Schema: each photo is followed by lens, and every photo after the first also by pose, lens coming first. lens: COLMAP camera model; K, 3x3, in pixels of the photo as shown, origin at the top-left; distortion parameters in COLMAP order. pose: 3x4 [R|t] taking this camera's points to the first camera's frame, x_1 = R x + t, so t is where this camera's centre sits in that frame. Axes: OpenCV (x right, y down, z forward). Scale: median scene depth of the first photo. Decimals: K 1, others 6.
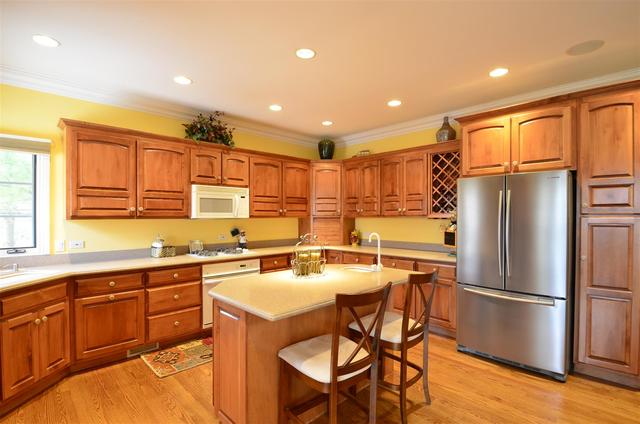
lens RADIAL K [[312.8, 0, 319.3], [0, 312.8, 220.3], [0, 0, 1]] dist [-0.001568, -0.000672]
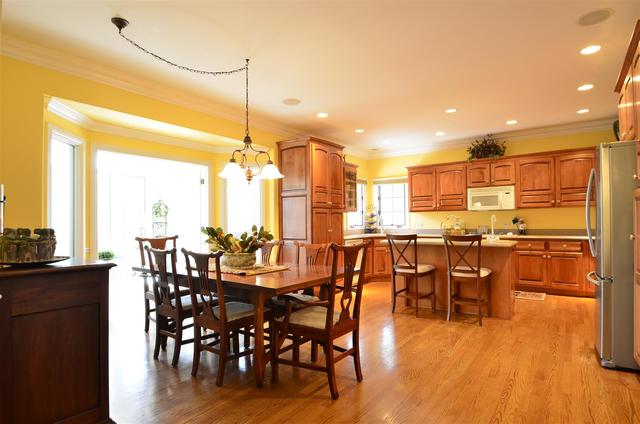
lens RADIAL K [[335.5, 0, 321.0], [0, 335.5, 219.2], [0, 0, 1]] dist [-0.001481, -0.000408]
pose [[0.179789, -0.009917, -0.983655, 1.017665], [-0.002839, 0.999940, -0.010600, 0.052777], [0.983701, 0.004698, 0.179750, -0.020656]]
